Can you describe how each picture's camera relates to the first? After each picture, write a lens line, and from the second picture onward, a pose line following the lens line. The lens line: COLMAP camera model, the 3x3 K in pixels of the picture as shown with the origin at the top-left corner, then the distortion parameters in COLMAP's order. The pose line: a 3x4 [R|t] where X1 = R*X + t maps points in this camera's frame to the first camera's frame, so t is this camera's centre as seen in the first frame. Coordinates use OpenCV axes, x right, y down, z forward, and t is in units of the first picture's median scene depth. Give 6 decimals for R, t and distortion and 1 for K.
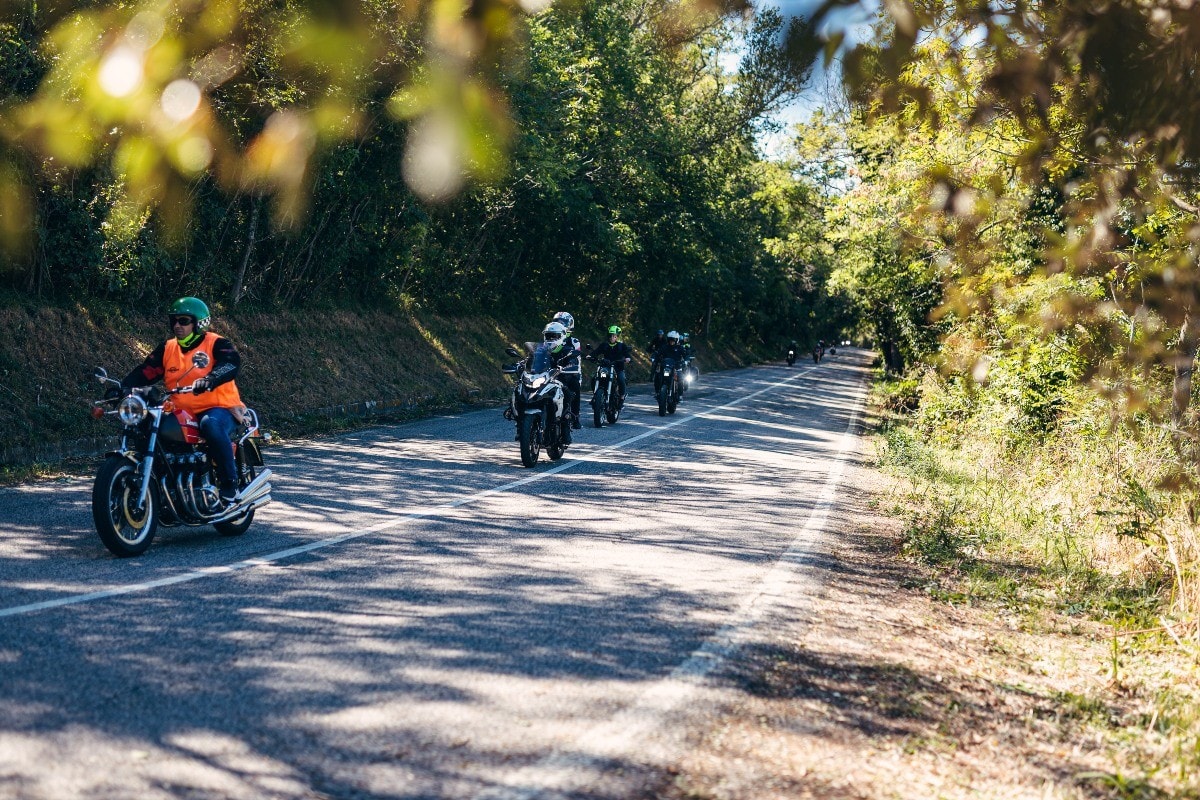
lens RADIAL K [[1999.0, 0, 600.0], [0, 1999.0, 400.0], [0, 0, 1]] dist [-0.002598, -0.034950]
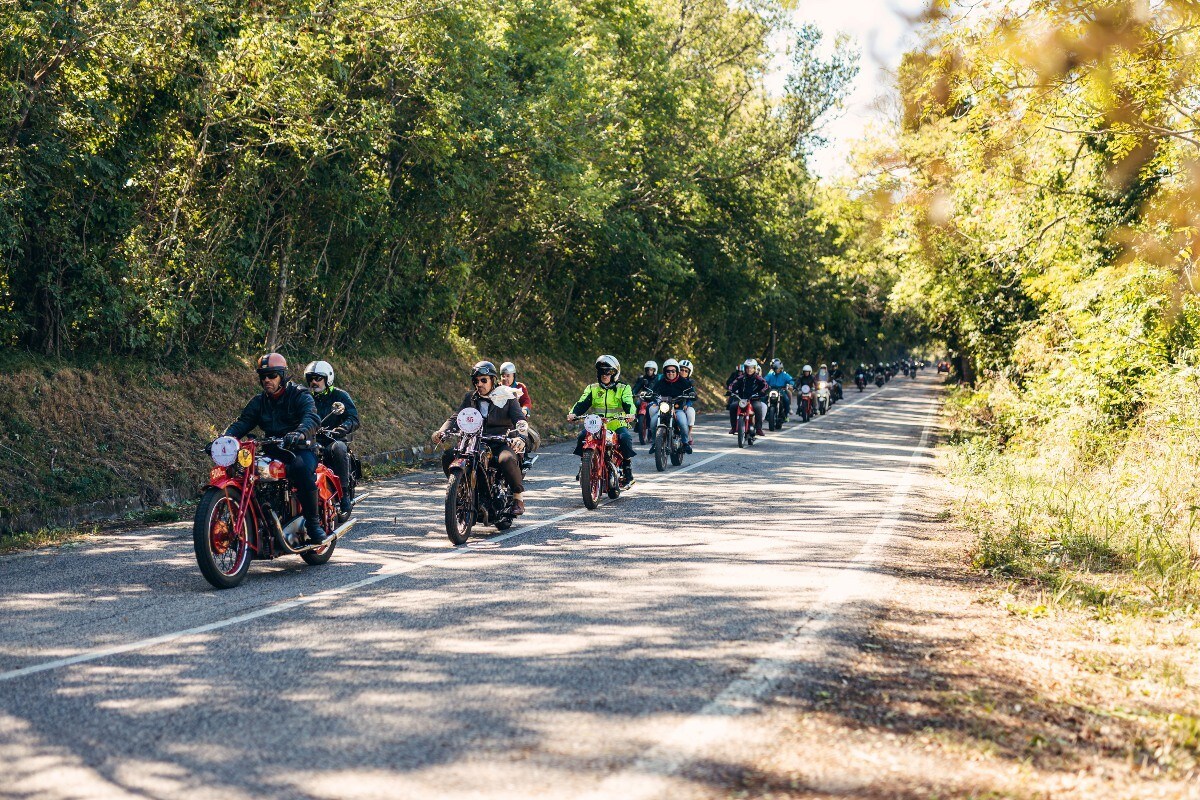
lens RADIAL K [[1905.2, 0, 600.0], [0, 1905.2, 400.0], [0, 0, 1]] dist [-0.010735, 0.072119]
pose [[0.996530, -0.067394, -0.048842, 0.020549], [0.066082, 0.997421, -0.028001, 0.010448], [0.050603, 0.024676, 0.998414, 0.092835]]
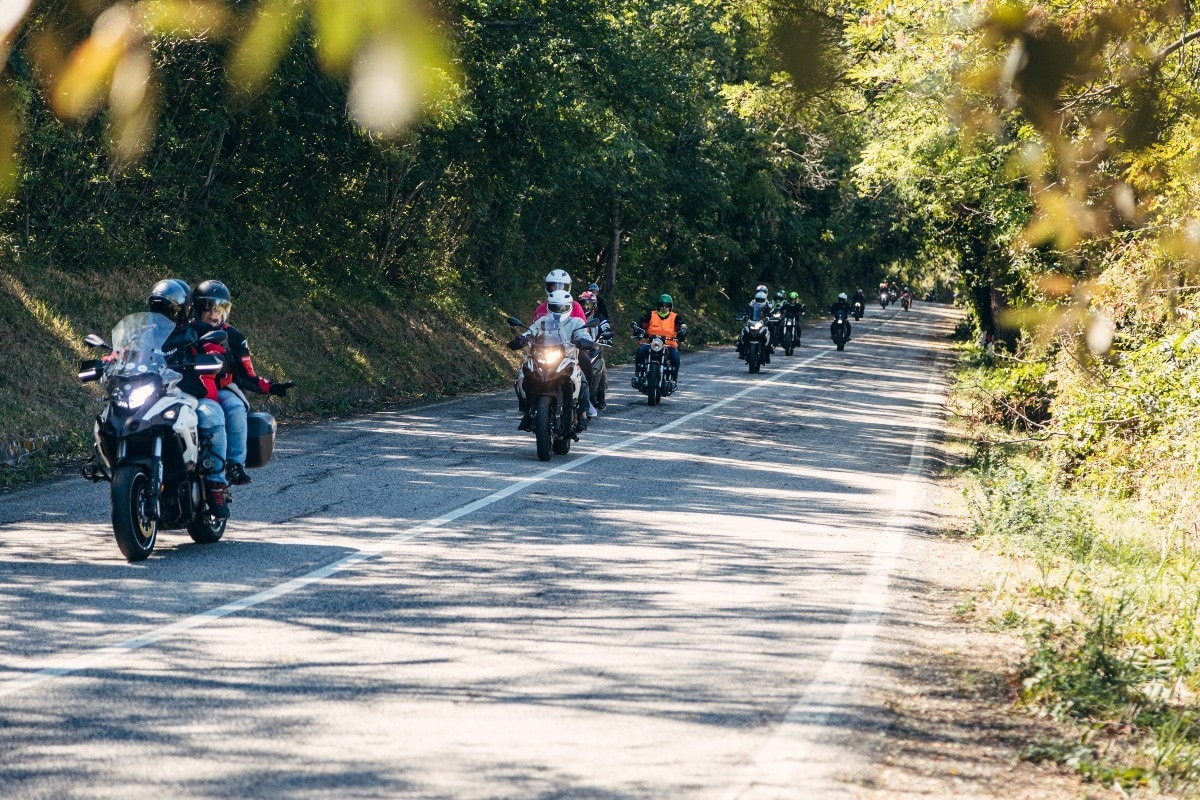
lens RADIAL K [[4285.8, 0, 600.0], [0, 4285.8, 400.0], [0, 0, 1]] dist [-0.045788, 1.804098]
pose [[0.997817, -0.041516, 0.051354, -0.006292], [0.041899, 0.999101, -0.006401, 0.002005], [-0.051042, 0.008539, 0.998660, -0.057902]]
